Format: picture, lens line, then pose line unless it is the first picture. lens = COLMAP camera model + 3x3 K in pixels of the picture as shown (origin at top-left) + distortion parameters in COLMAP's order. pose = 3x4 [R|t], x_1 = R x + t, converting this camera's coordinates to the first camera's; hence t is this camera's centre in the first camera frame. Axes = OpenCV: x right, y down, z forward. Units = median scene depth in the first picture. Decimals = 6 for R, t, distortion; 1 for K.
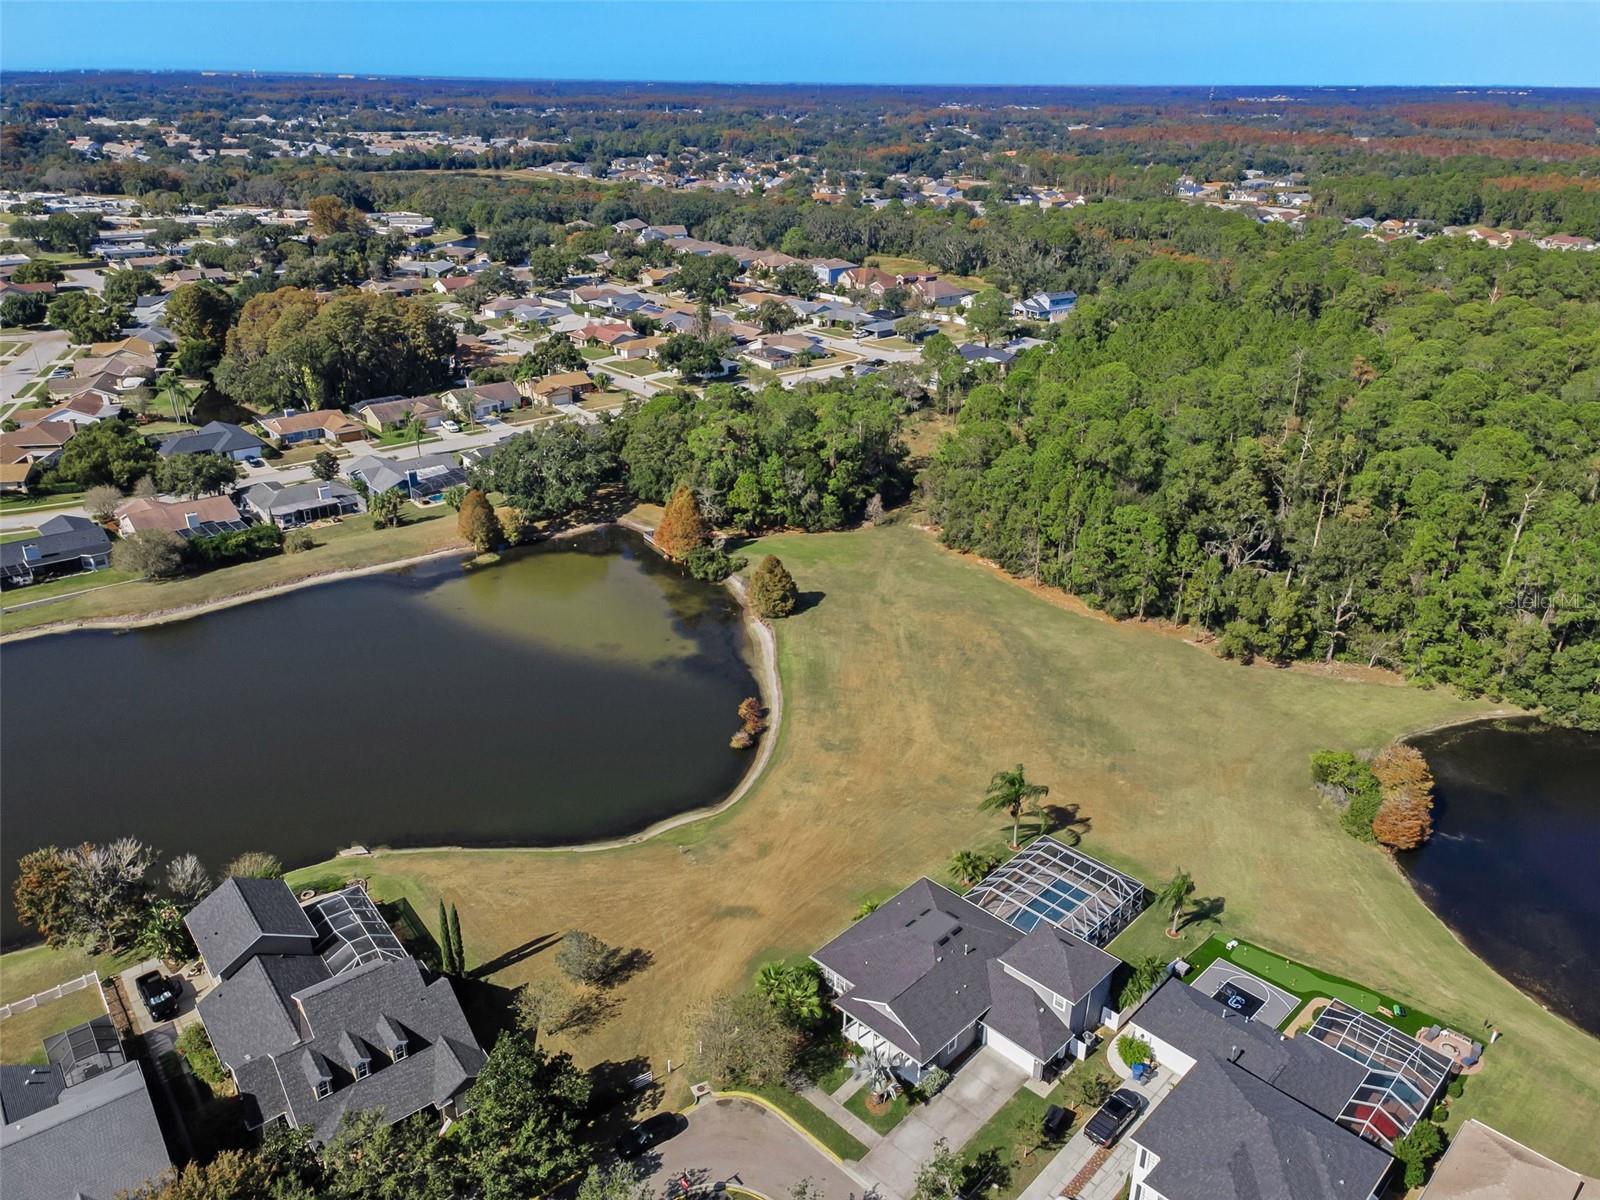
lens RADIAL K [[1164.9, 0, 800.0], [0, 1164.9, 600.0], [0, 0, 1]] dist [0.037205, 0.022735]
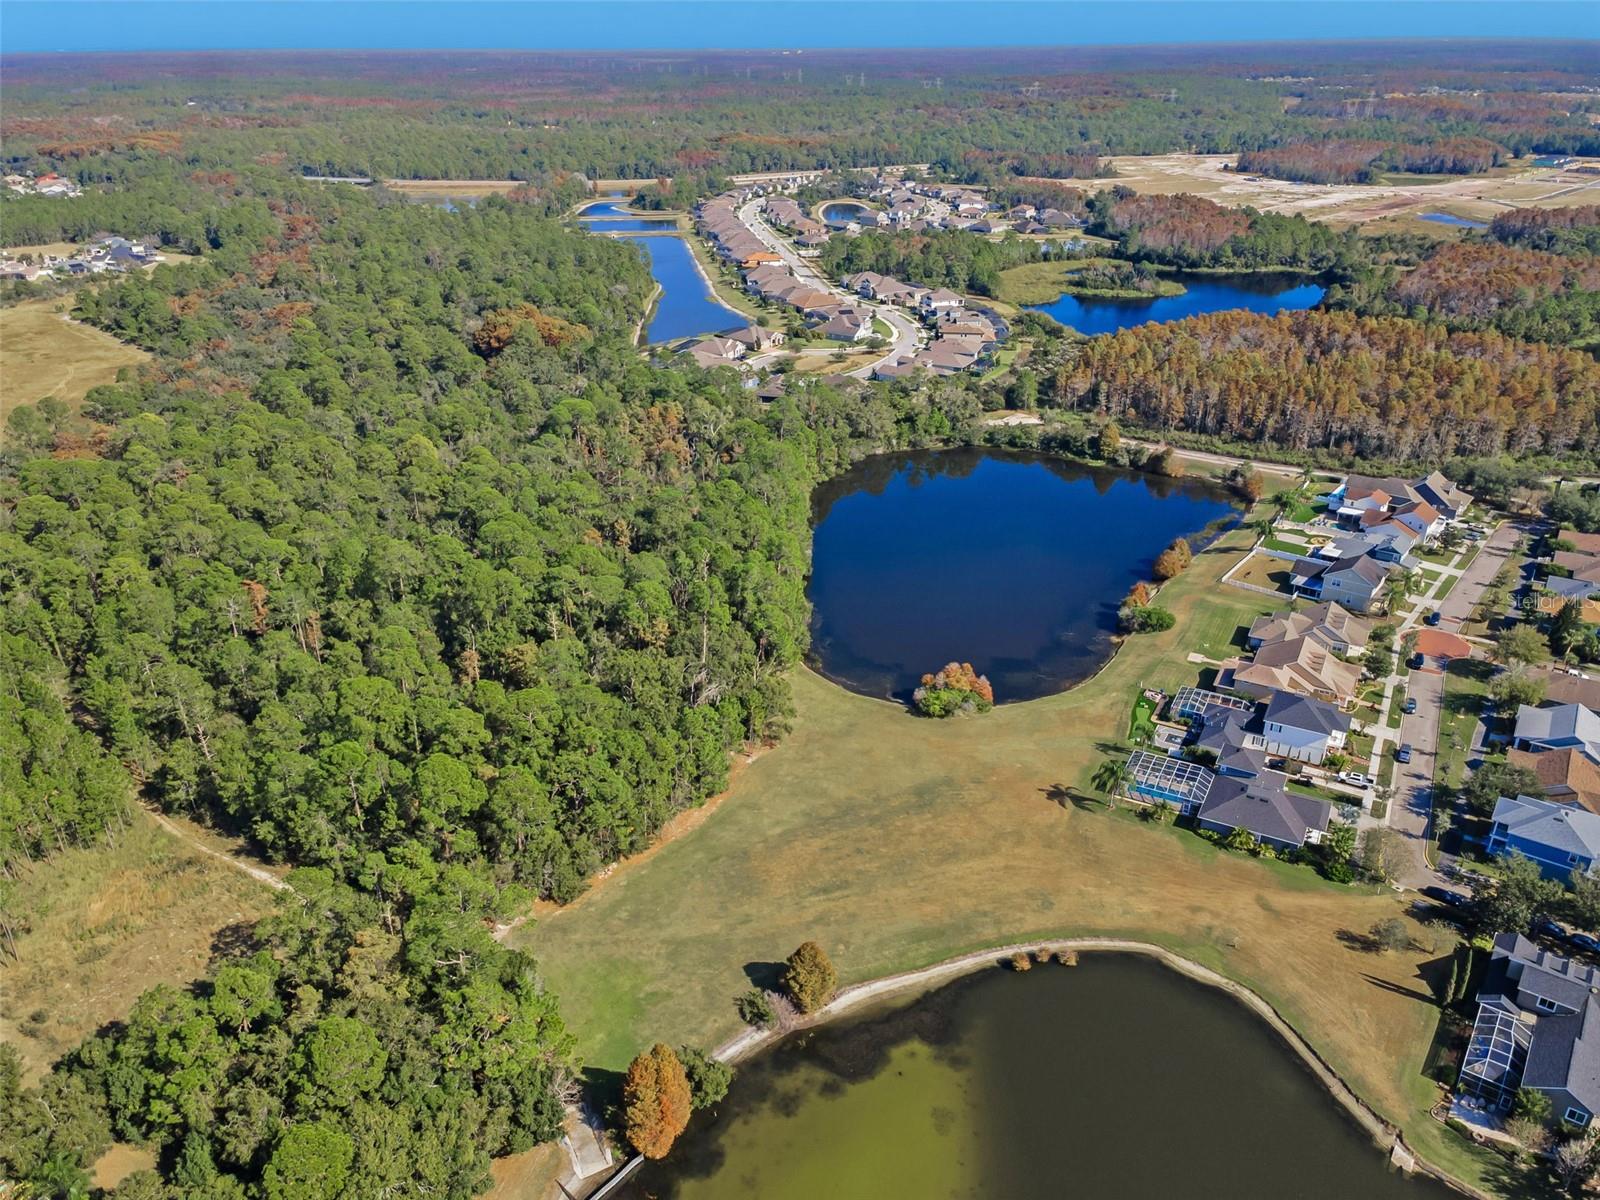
lens RADIAL K [[1174.7, 0, 796.1], [0, 1174.7, 574.2], [0, 0, 1]] dist [0.043356, 0.009713]
pose [[-0.267260, -0.400778, 0.876327, -0.705521], [0.398520, 0.782023, 0.479189, -0.701204], [-0.877356, 0.477302, -0.049285, 0.910396]]
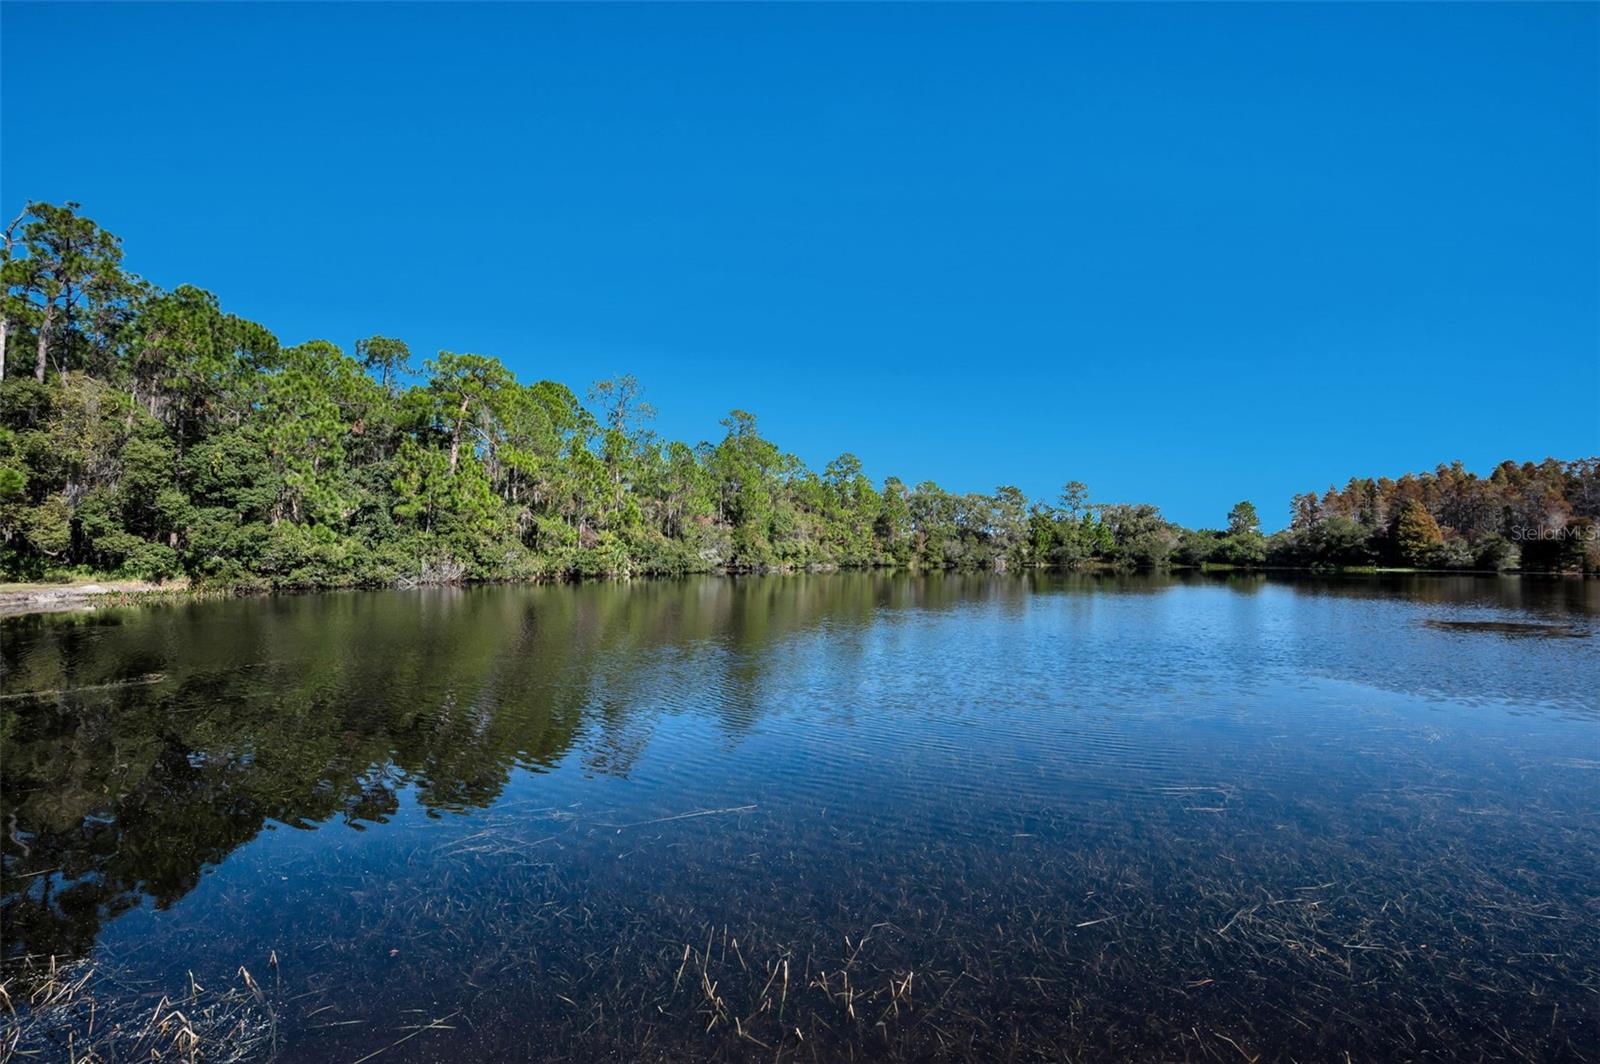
lens RADIAL K [[673.9, 0, 800.0], [0, 673.9, 532.0], [0, 0, 1]] dist [-0.001143, -0.000287]
pose [[0.150518, 0.019995, 0.988405, 0.354510], [0.399088, 0.913481, -0.079254, 0.167470], [-0.904474, 0.406390, 0.129516, 0.663220]]
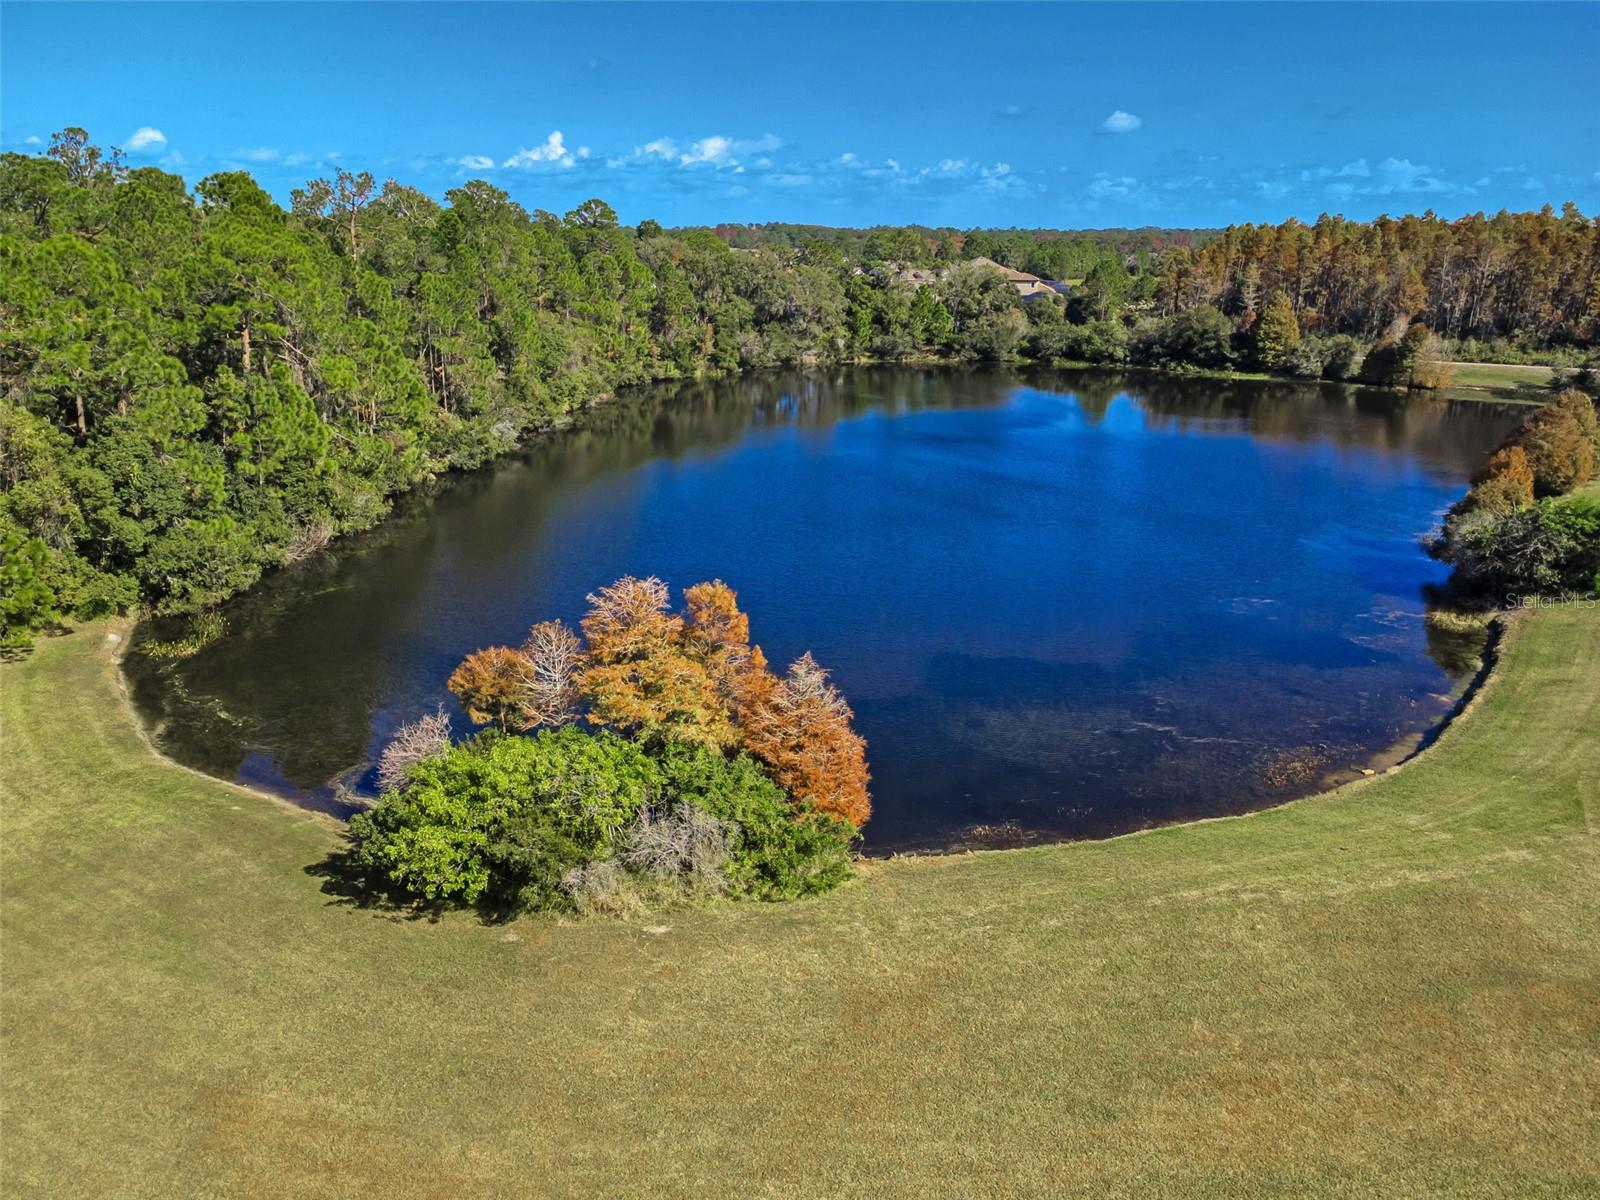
lens RADIAL K [[1174.7, 0, 796.1], [0, 1174.7, 574.2], [0, 0, 1]] dist [0.043356, 0.009713]
pose [[-0.195794, -0.283858, 0.938664, 0.165123], [0.389037, 0.856161, 0.340057, 0.027320], [-0.900175, 0.431756, -0.057200, 0.719854]]
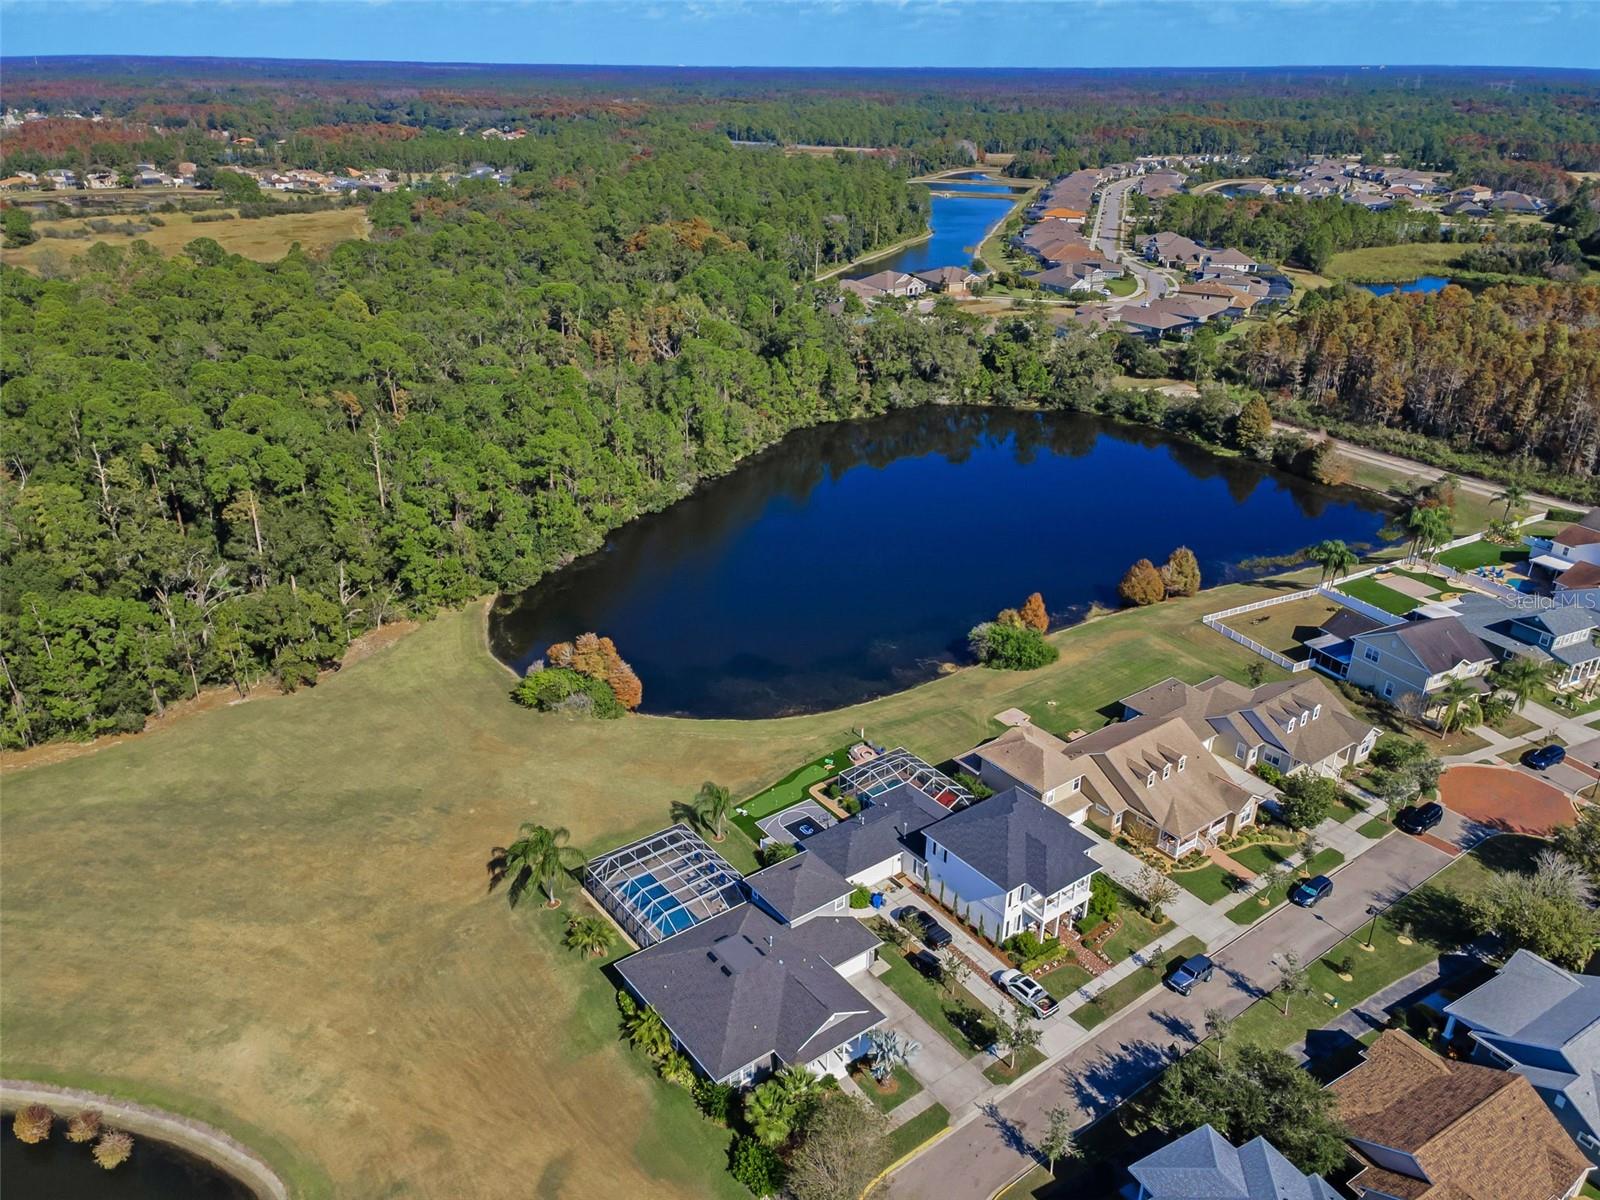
lens RADIAL K [[1164.9, 0, 800.0], [0, 1164.9, 600.0], [0, 0, 1]] dist [0.037205, 0.022735]
pose [[0.151970, -0.418752, 0.895294, -0.350298], [0.395673, 0.855841, 0.333136, -0.152275], [-0.905731, 0.303617, 0.295751, 0.334846]]
